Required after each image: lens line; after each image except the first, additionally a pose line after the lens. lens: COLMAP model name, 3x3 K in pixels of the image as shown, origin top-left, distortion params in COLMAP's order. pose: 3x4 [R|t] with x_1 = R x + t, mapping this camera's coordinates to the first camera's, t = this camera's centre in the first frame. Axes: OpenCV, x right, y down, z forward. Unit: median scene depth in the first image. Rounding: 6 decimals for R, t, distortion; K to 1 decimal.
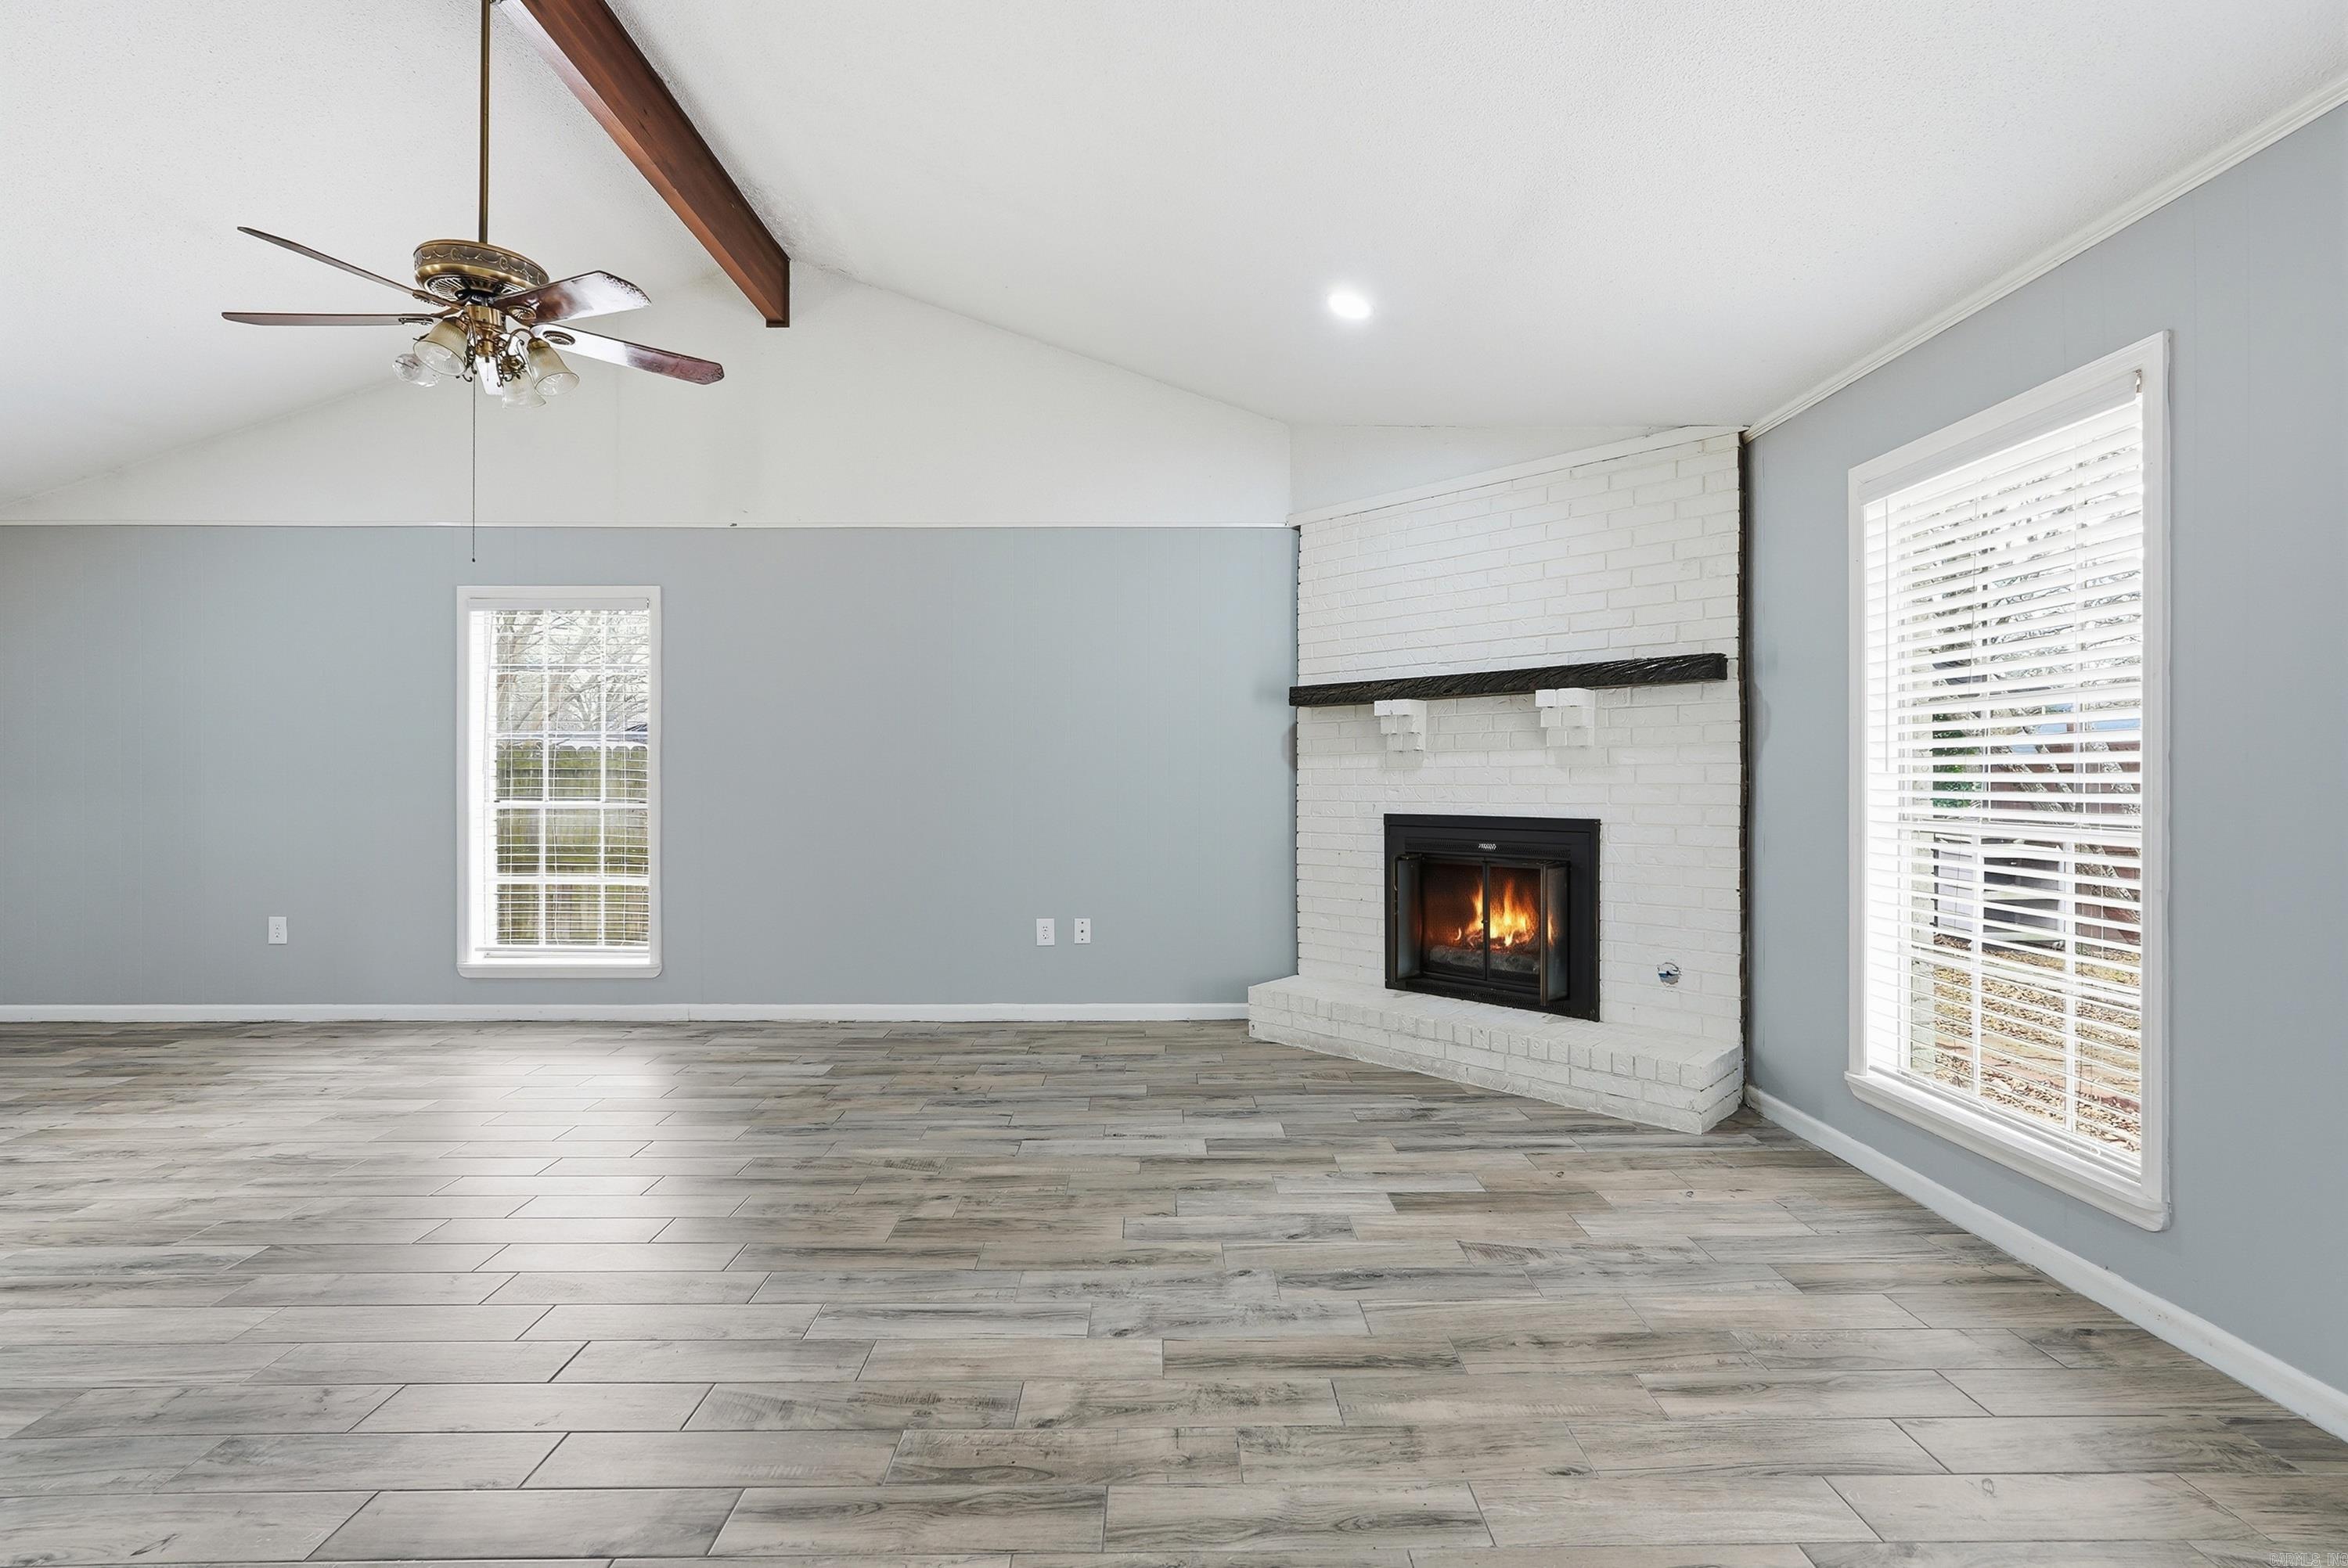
lens RADIAL K [[1043.2, 0, 1177.4], [0, 1043.2, 776.2], [0, 0, 1]] dist [-0.012920, 0.007046]
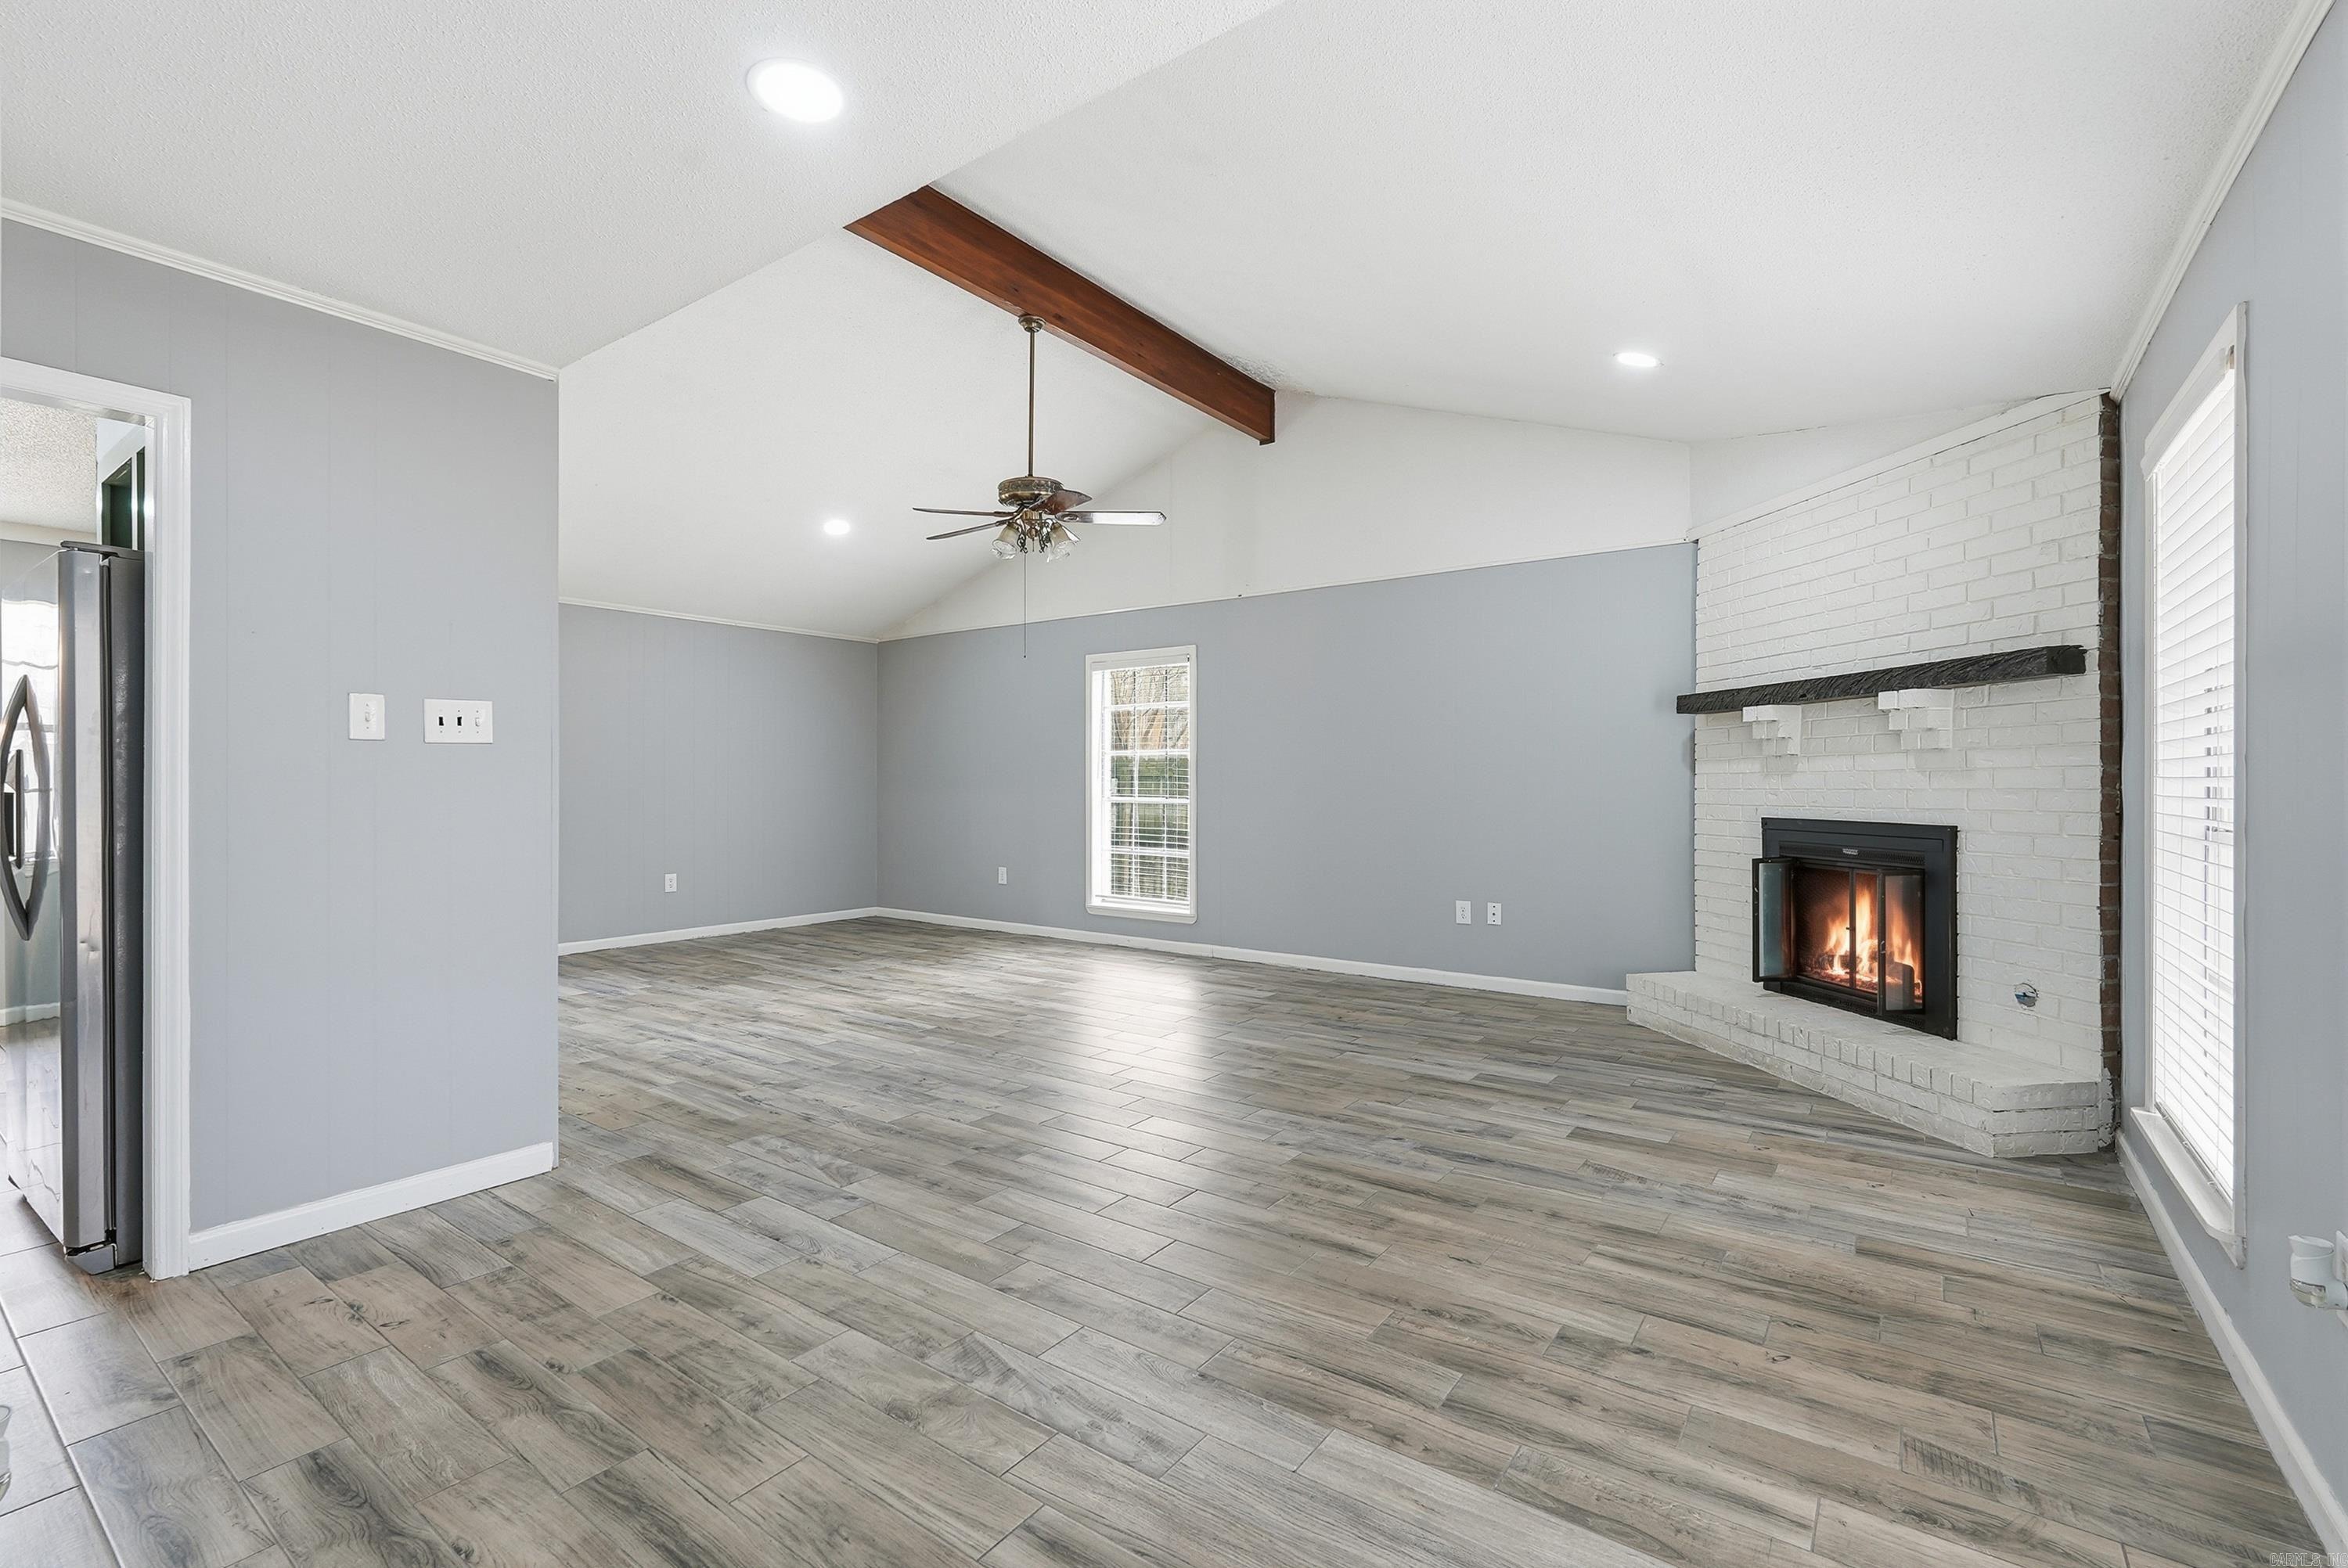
lens RADIAL K [[1043.2, 0, 1172.4], [0, 1043.2, 777.6], [0, 0, 1]] dist [-0.012920, 0.007046]
pose [[0.798175, -0.002180, -0.602422, 0.424985], [0.000528, 0.999996, -0.002920, 0.000174], [0.602426, 0.002013, 0.798173, -0.185388]]
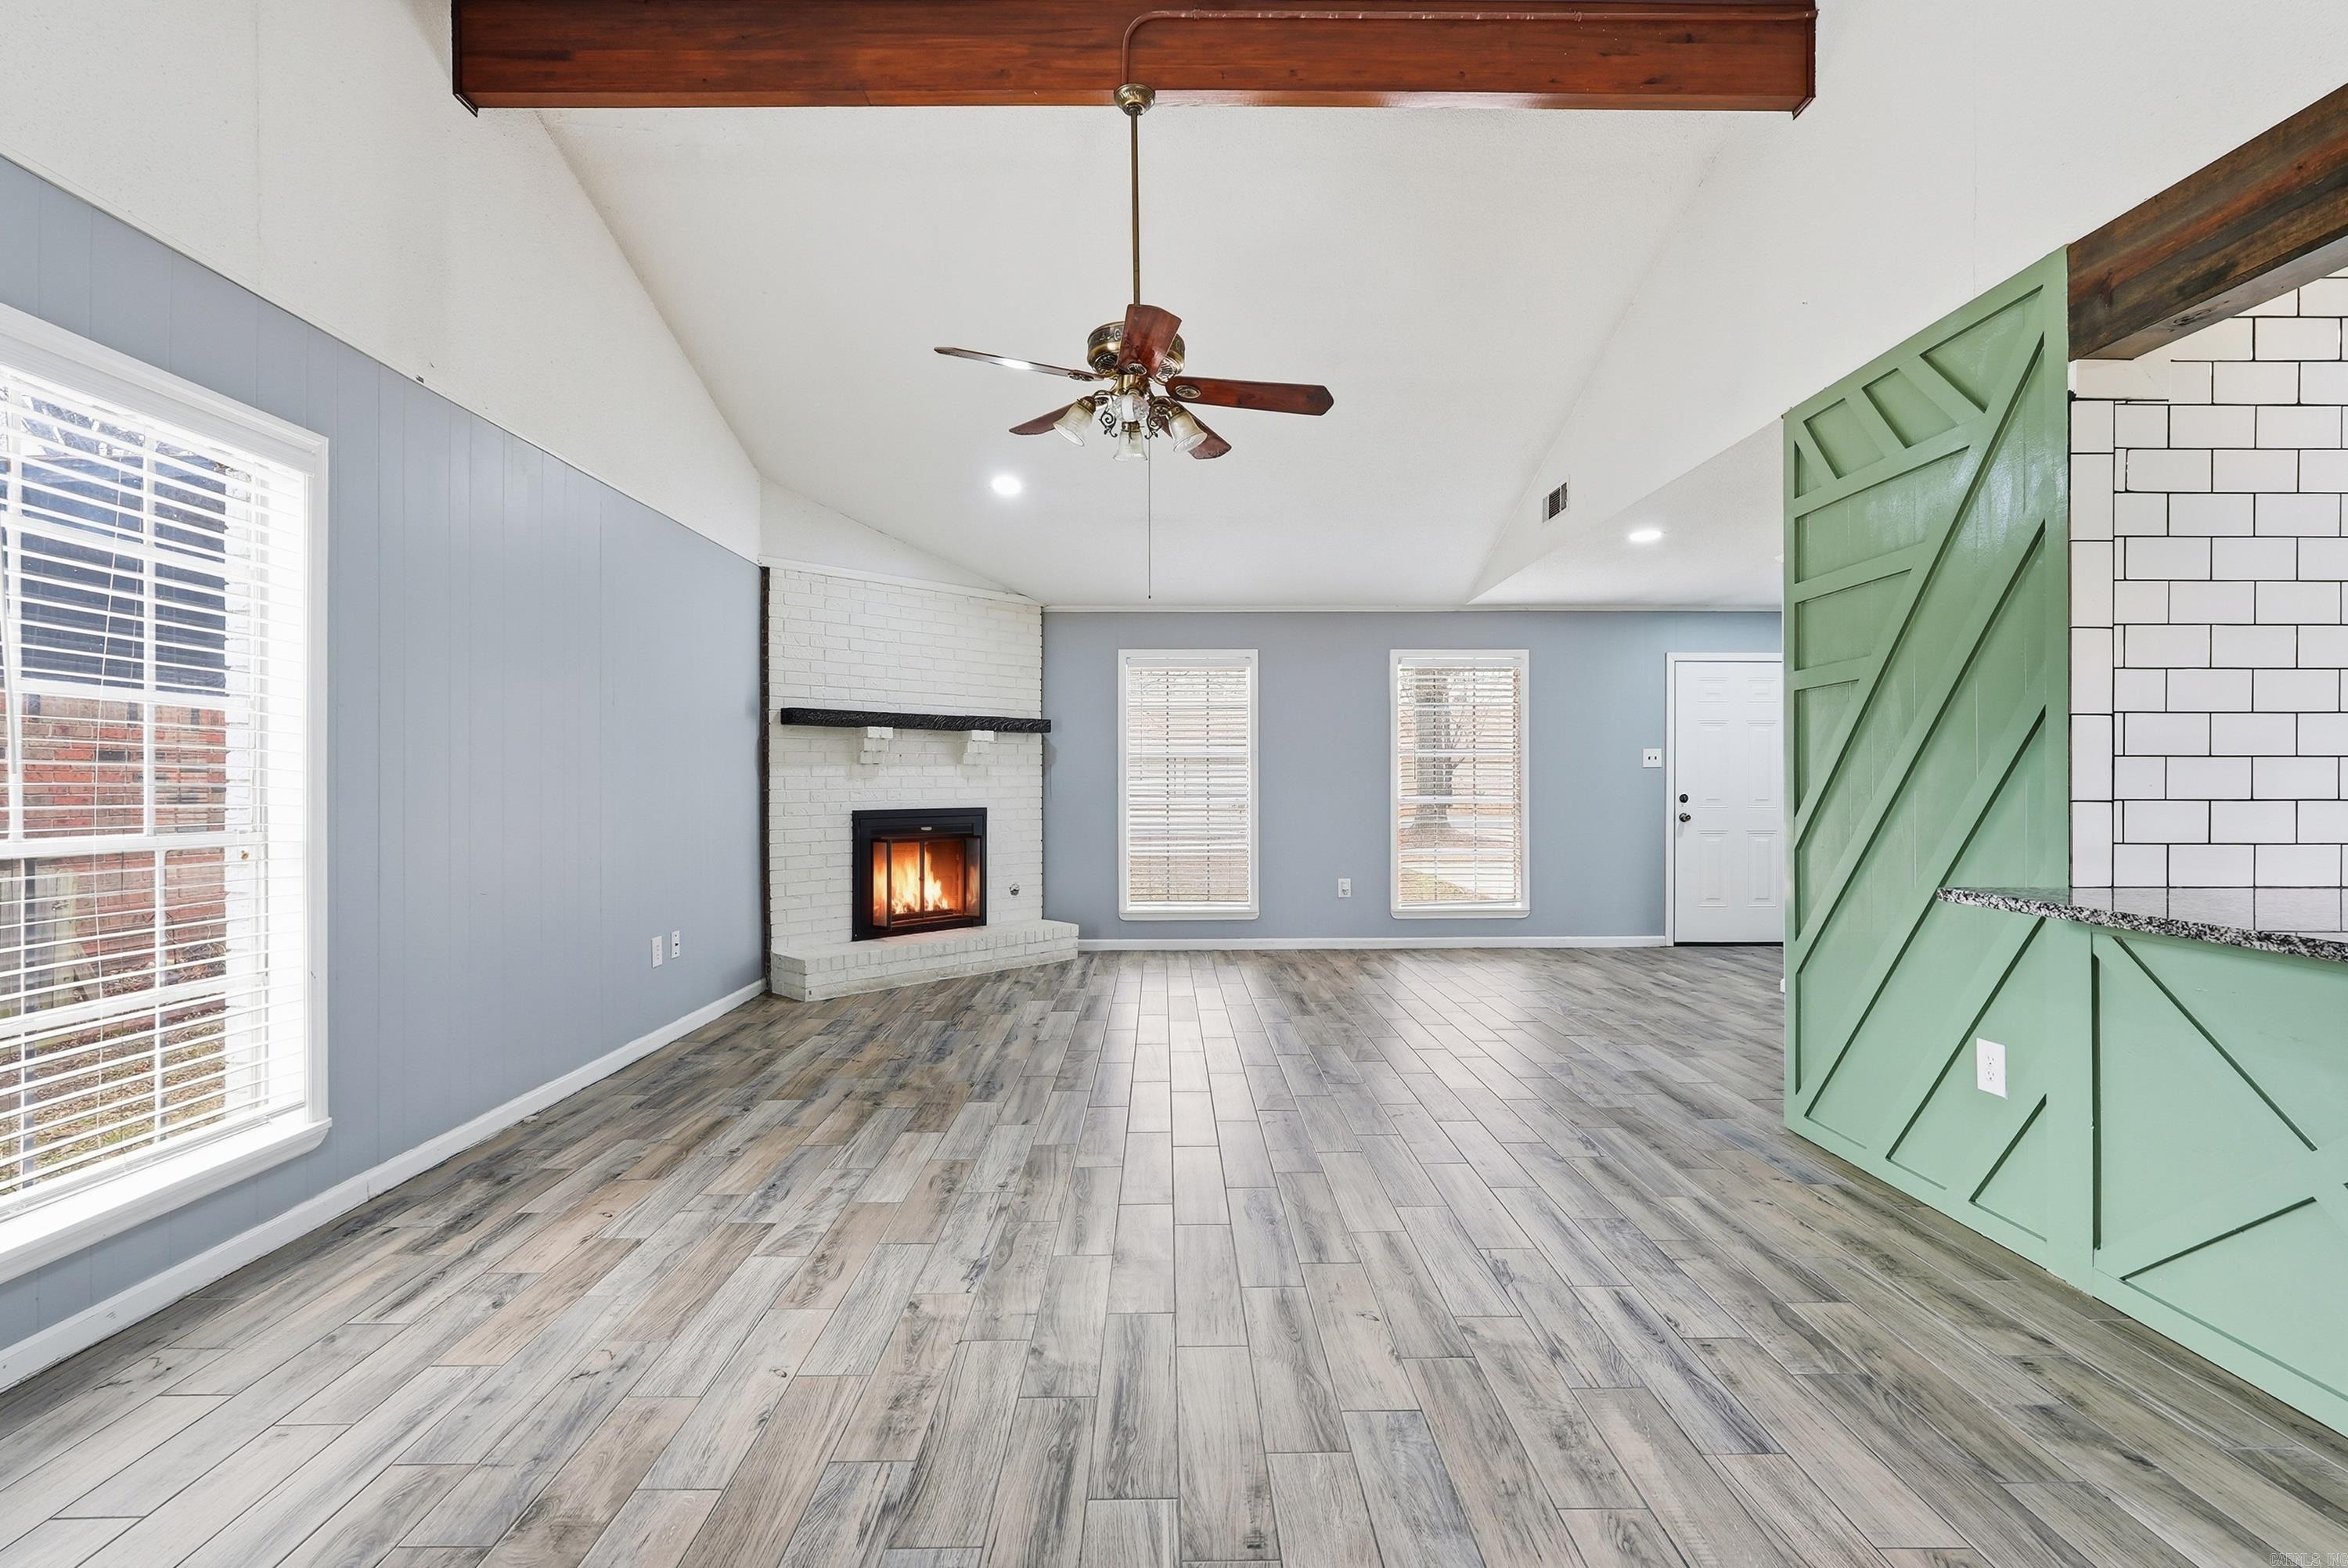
lens RADIAL K [[1043.2, 0, 1177.3], [0, 1043.2, 785.2], [0, 0, 1]] dist [-0.012920, 0.007046]
pose [[0.000199, -0.001309, 0.999999, -1.376611], [0.001664, 0.999998, 0.001309, 0.003196], [-0.999999, 0.001664, 0.000201, 0.714644]]
